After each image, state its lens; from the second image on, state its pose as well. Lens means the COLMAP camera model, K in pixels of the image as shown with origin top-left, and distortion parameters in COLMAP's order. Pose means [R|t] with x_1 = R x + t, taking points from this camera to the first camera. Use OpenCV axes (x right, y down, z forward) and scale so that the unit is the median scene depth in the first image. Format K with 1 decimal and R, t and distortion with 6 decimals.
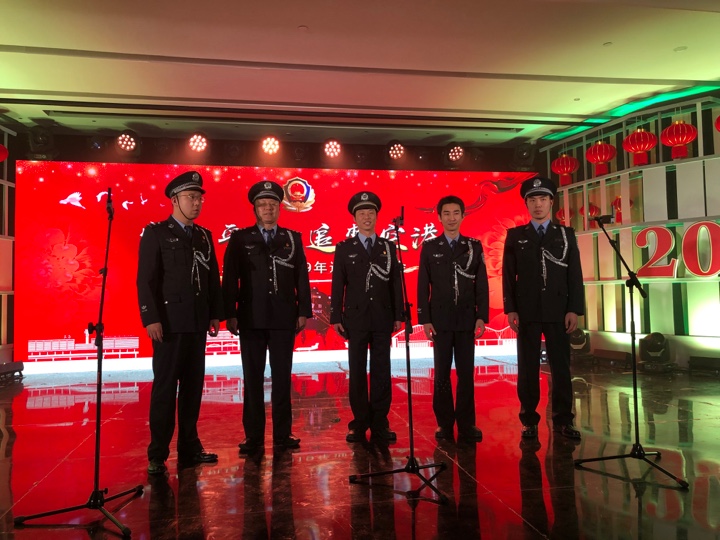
lens RADIAL K [[587.8, 0, 351.6], [0, 587.8, 266.2], [0, 0, 1]] dist [0.064805, -0.054194]
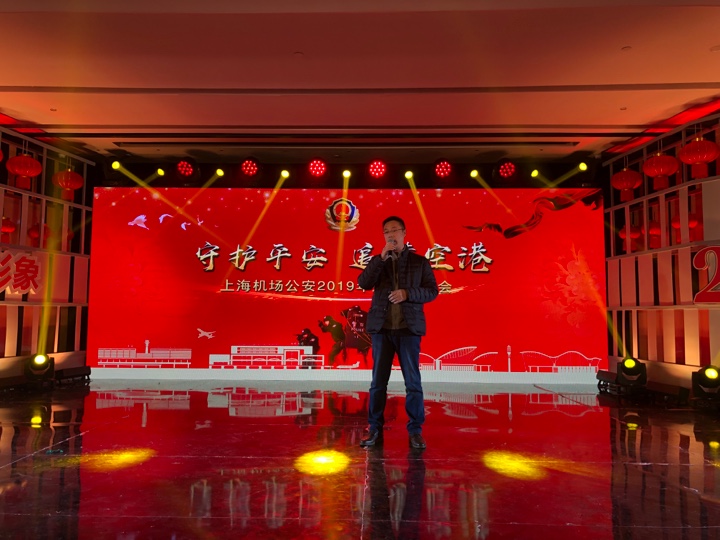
lens RADIAL K [[587.8, 0, 356.6], [0, 587.8, 268.7], [0, 0, 1]] dist [0.064805, -0.054194]
pose [[0.977387, 0.008614, -0.211284, 0.152882], [-0.014841, 0.999500, -0.027903, 0.000198], [0.210938, 0.030407, 0.977026, 0.013301]]
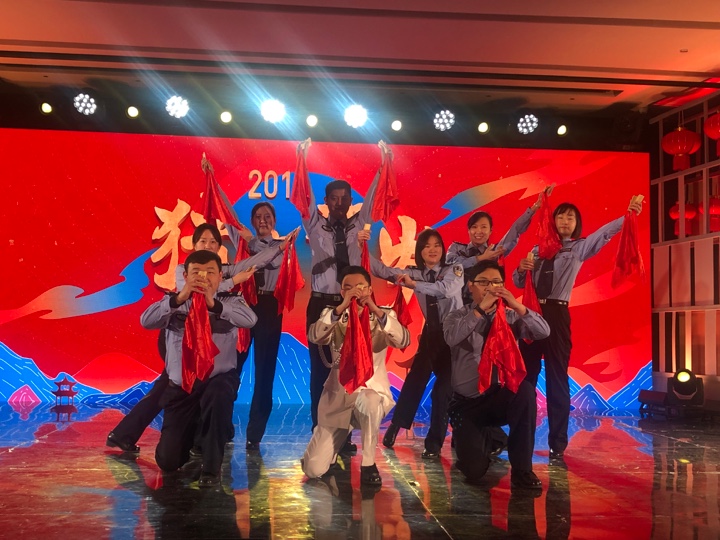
lens RADIAL K [[894.9, 0, 353.9], [0, 894.9, 266.1], [0, 0, 1]] dist [0.072859, 0.000000]
pose [[0.994454, 0.028434, -0.101260, 0.088050], [-0.031833, 0.998977, -0.032110, 0.026081], [0.100243, 0.035155, 0.994342, -0.115582]]
